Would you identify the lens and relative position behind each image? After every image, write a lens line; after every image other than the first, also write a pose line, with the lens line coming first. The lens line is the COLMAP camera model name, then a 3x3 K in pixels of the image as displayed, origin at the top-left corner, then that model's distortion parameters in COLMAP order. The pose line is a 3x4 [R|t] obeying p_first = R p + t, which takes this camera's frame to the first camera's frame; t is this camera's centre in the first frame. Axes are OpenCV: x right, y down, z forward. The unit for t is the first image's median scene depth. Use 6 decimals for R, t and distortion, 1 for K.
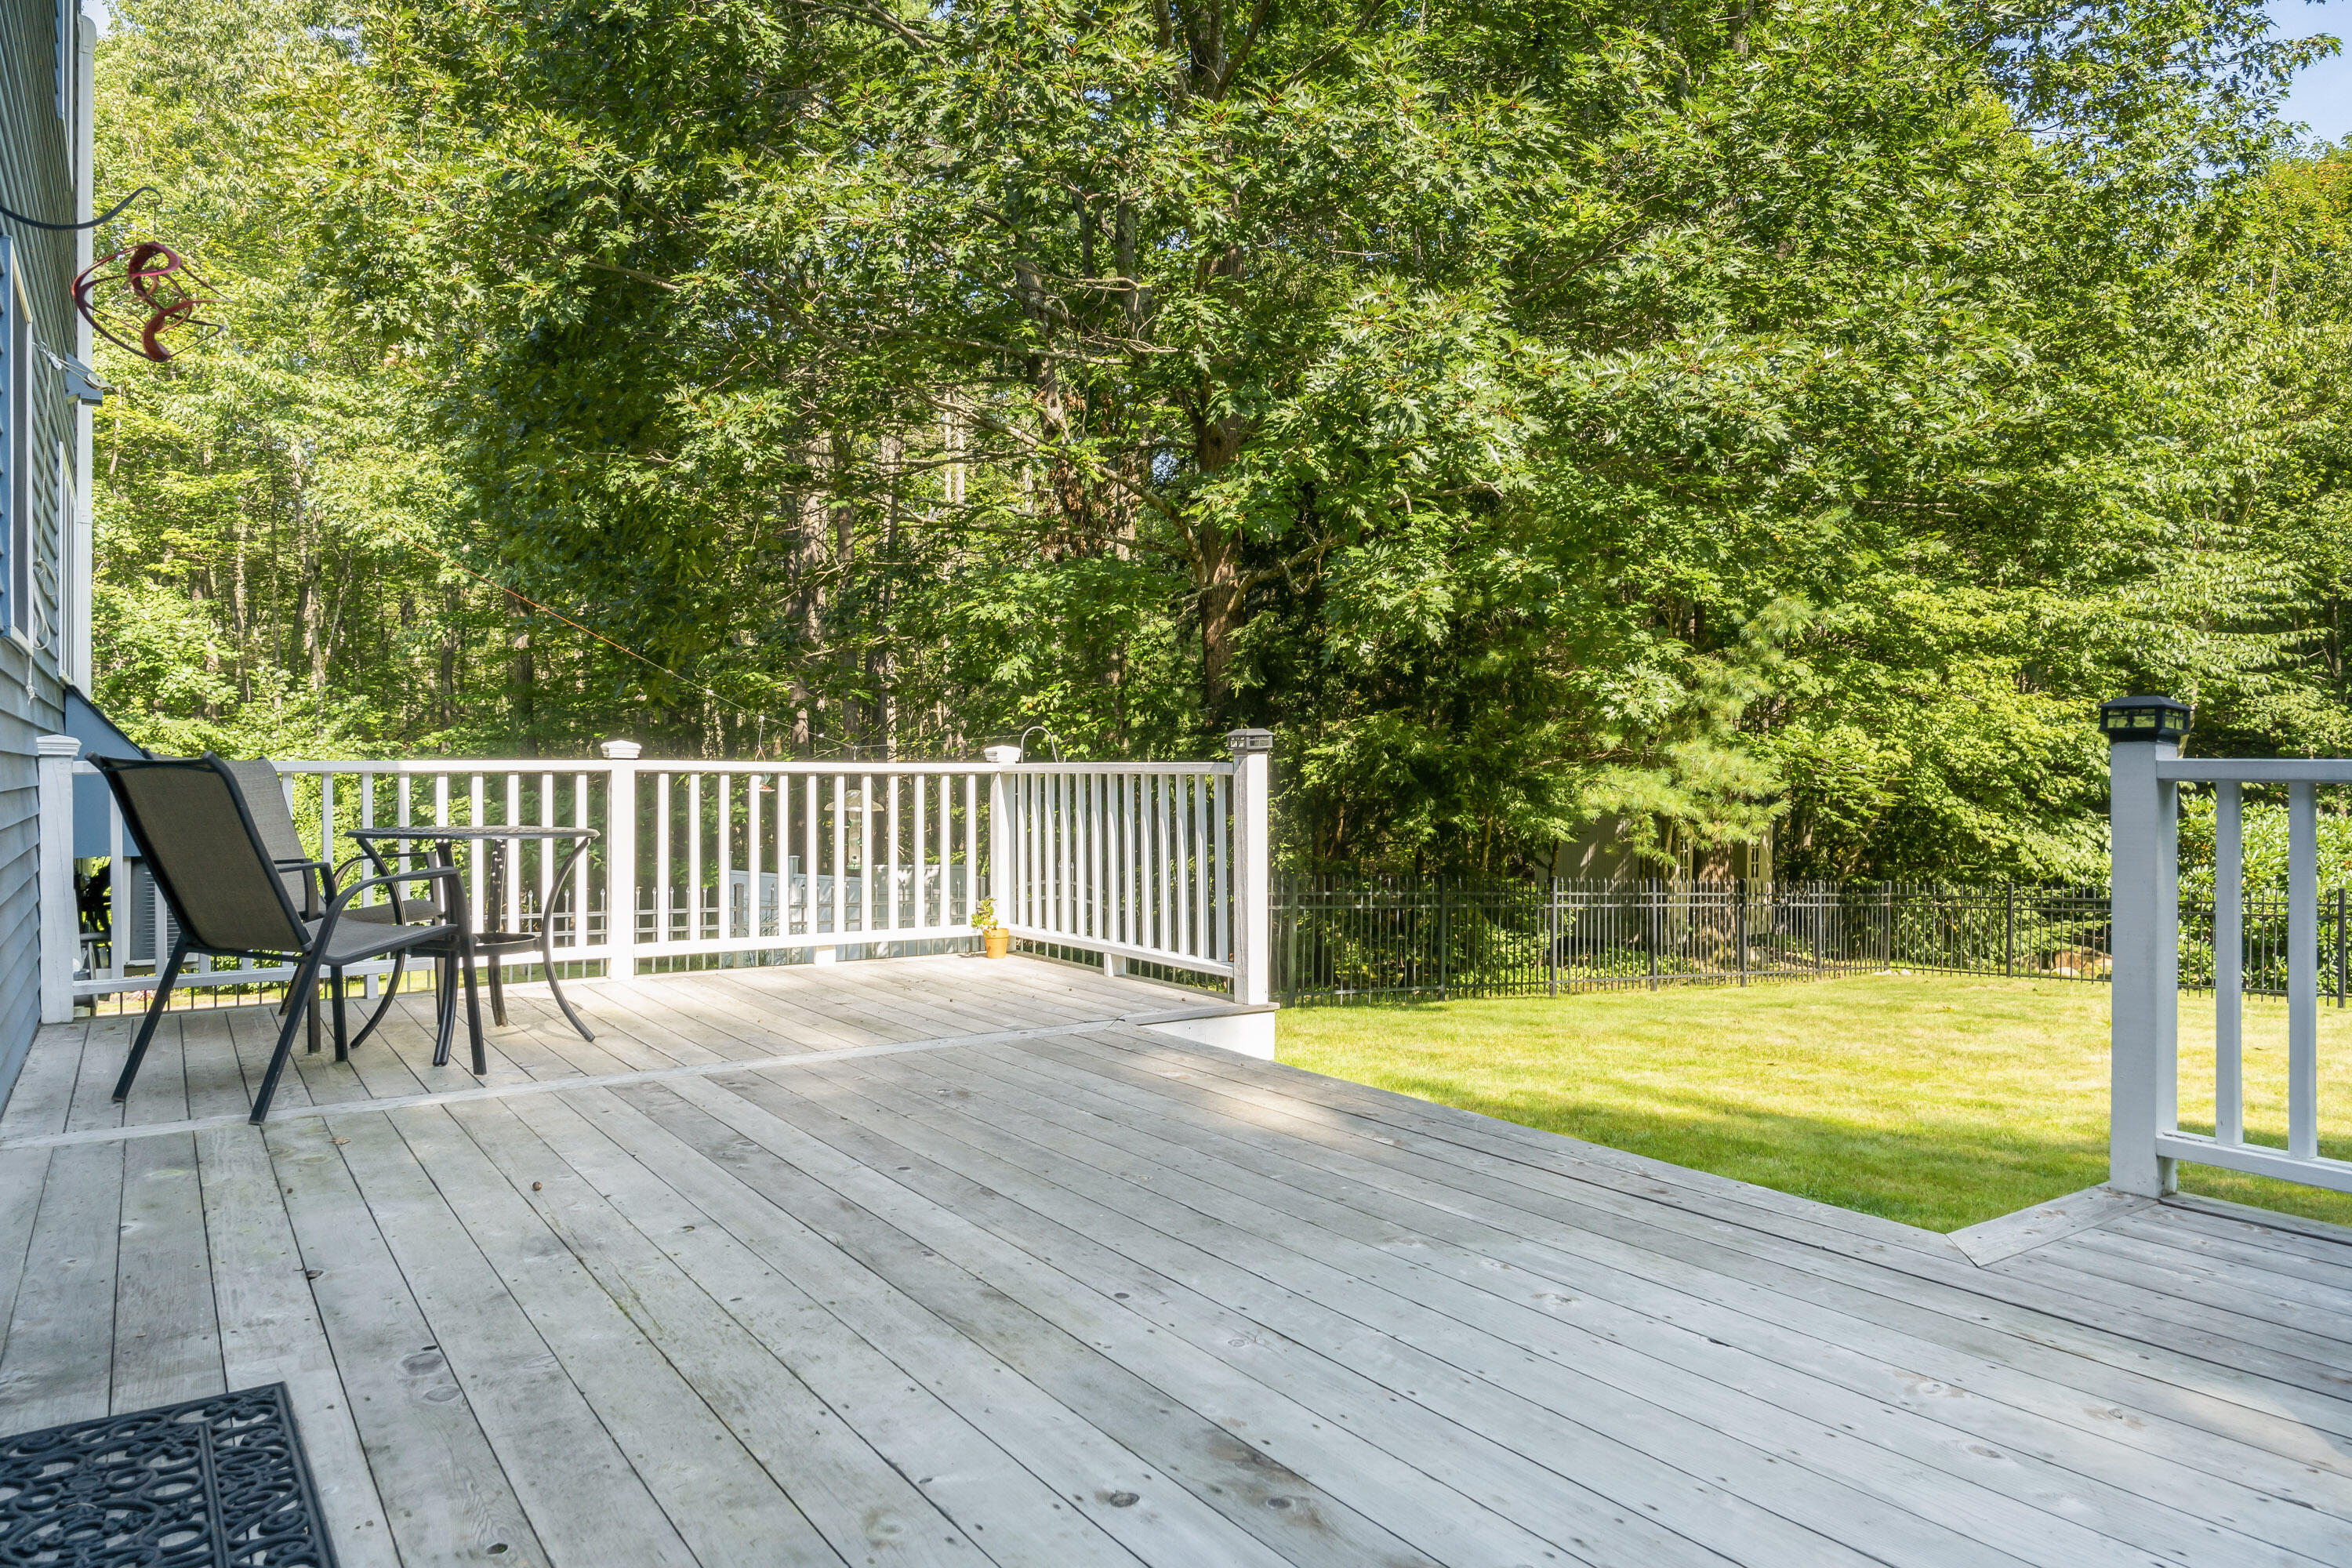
lens RADIAL K [[1496.3, 0, 1172.6], [0, 1496.3, 778.3], [0, 0, 1]] dist [0.002750, -0.000534]
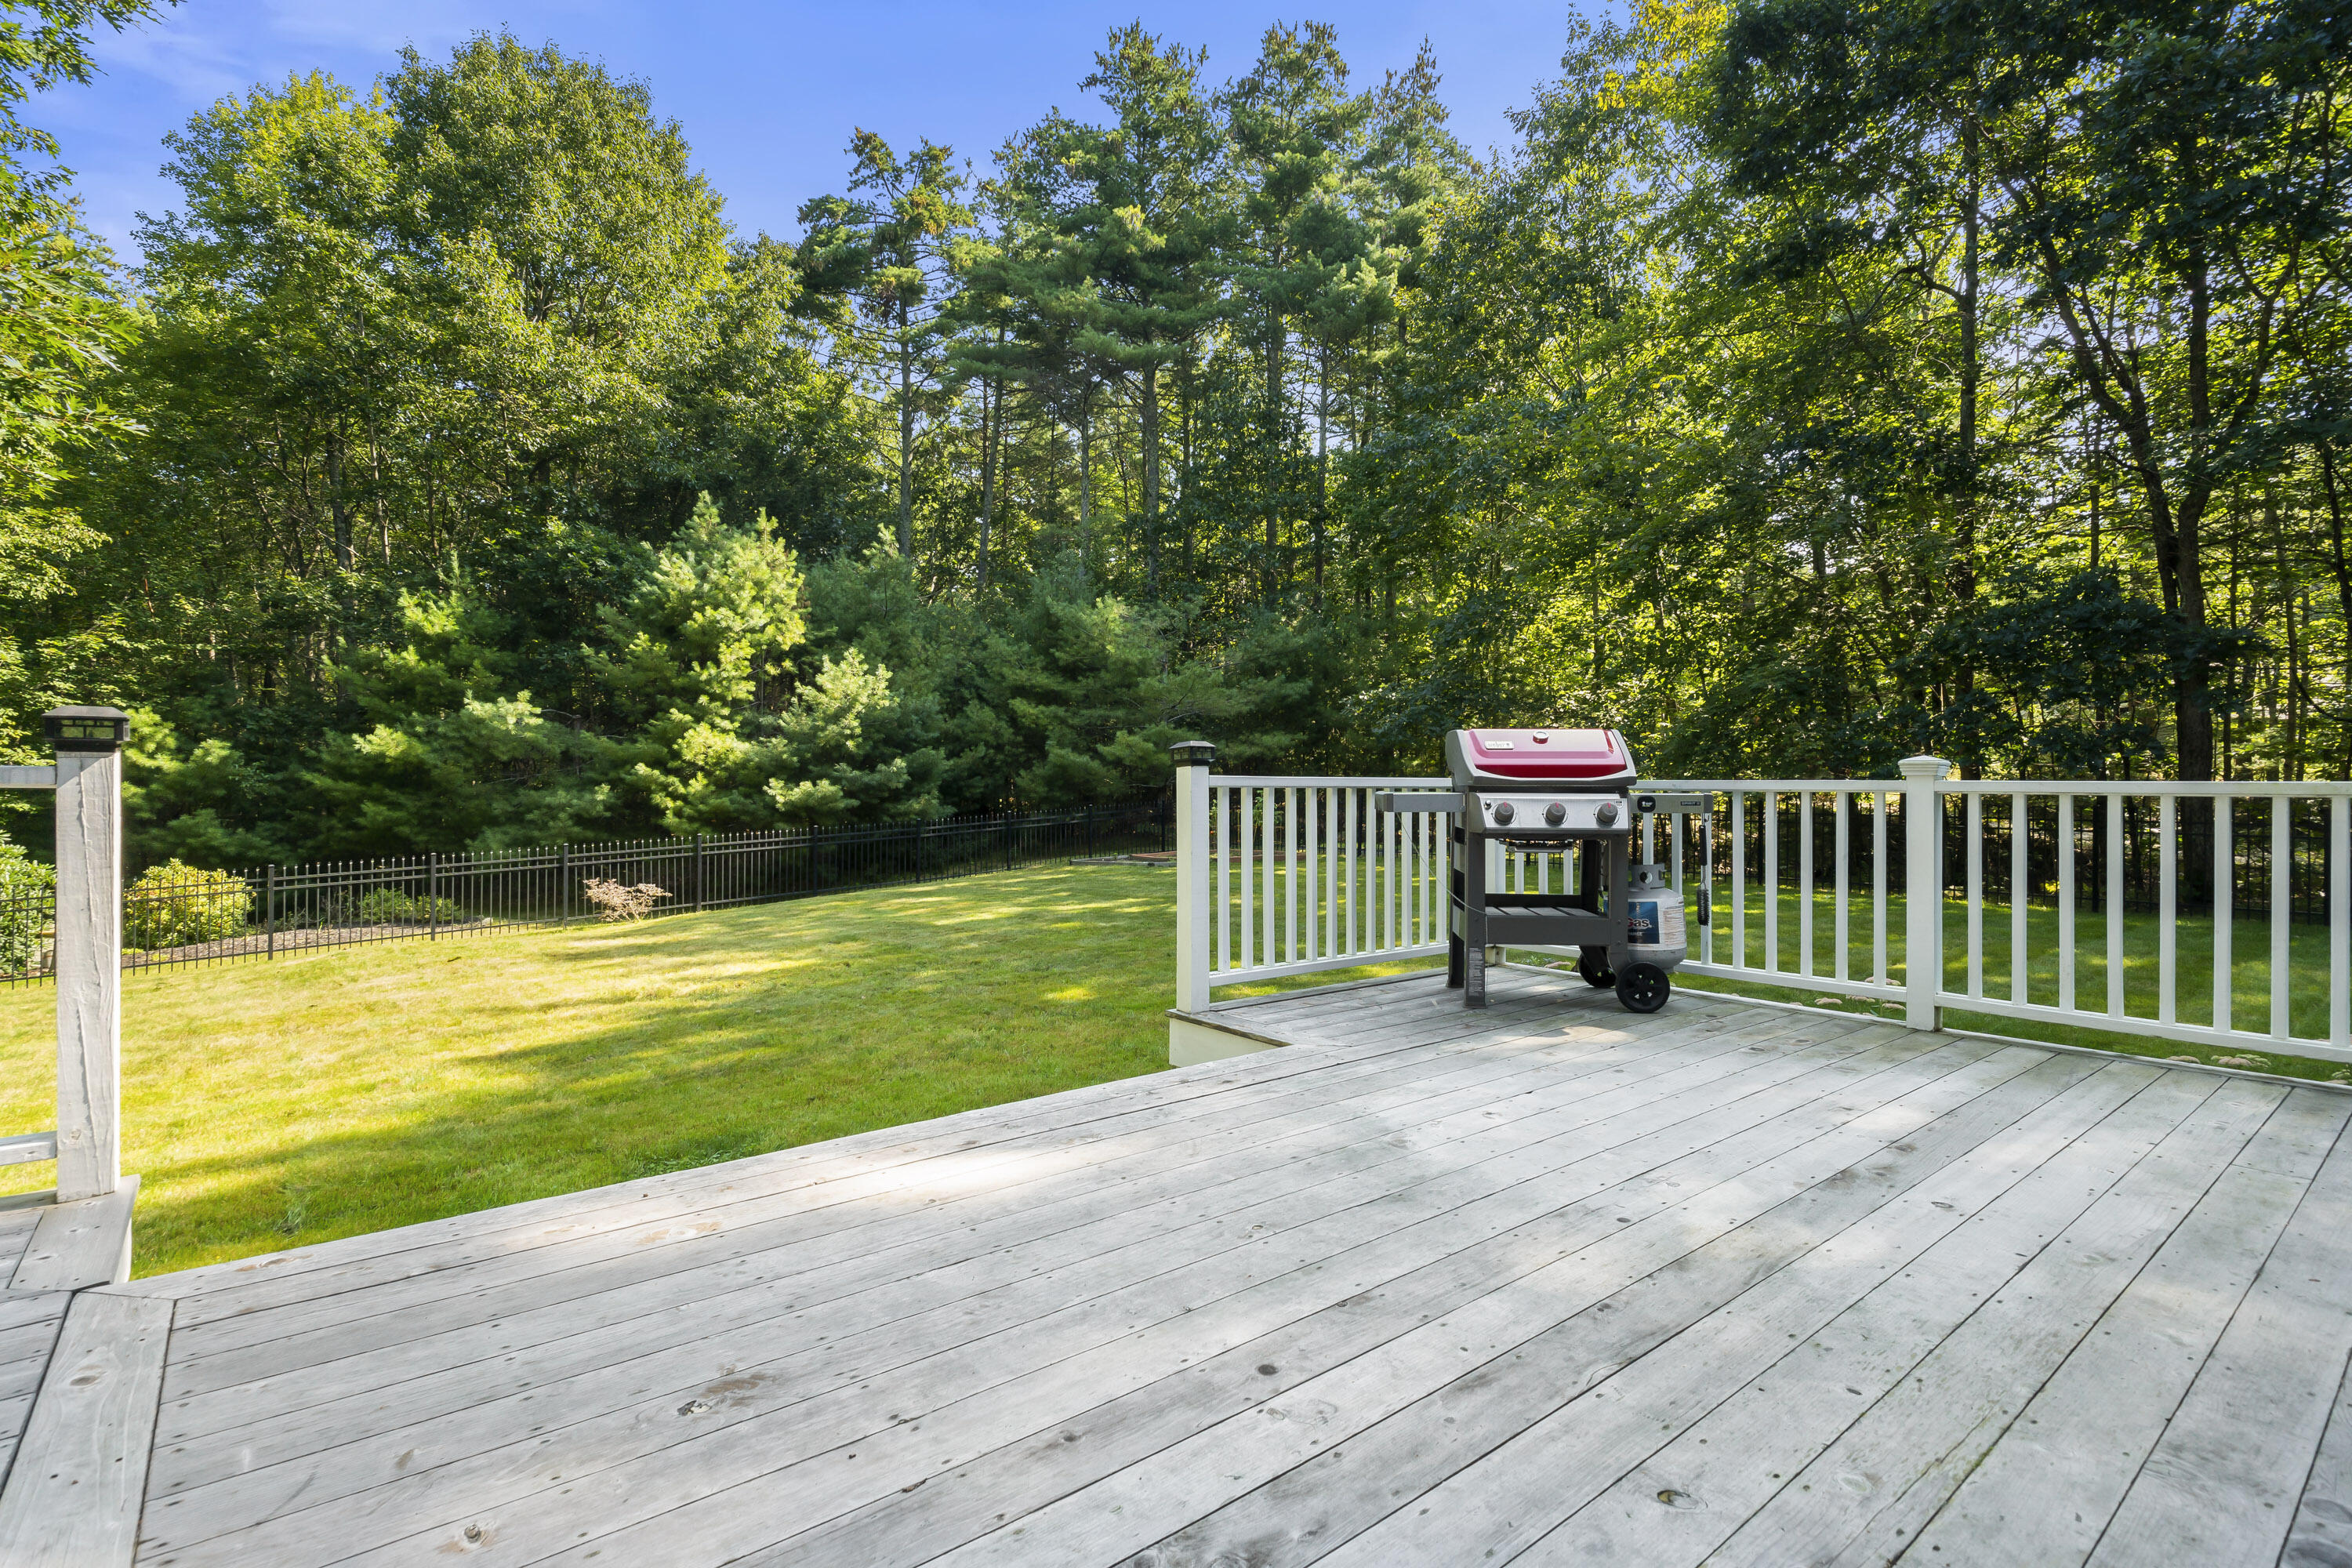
lens RADIAL K [[1119.3, 0, 1170.5], [0, 1119.3, 782.3], [0, 0, 1]] dist [-0.003037, 0.000100]
pose [[-0.080236, -0.000677, 0.996776, -0.904191], [0.001571, 0.999998, 0.000806, -0.005509], [-0.996775, 0.001631, -0.080235, 1.446348]]
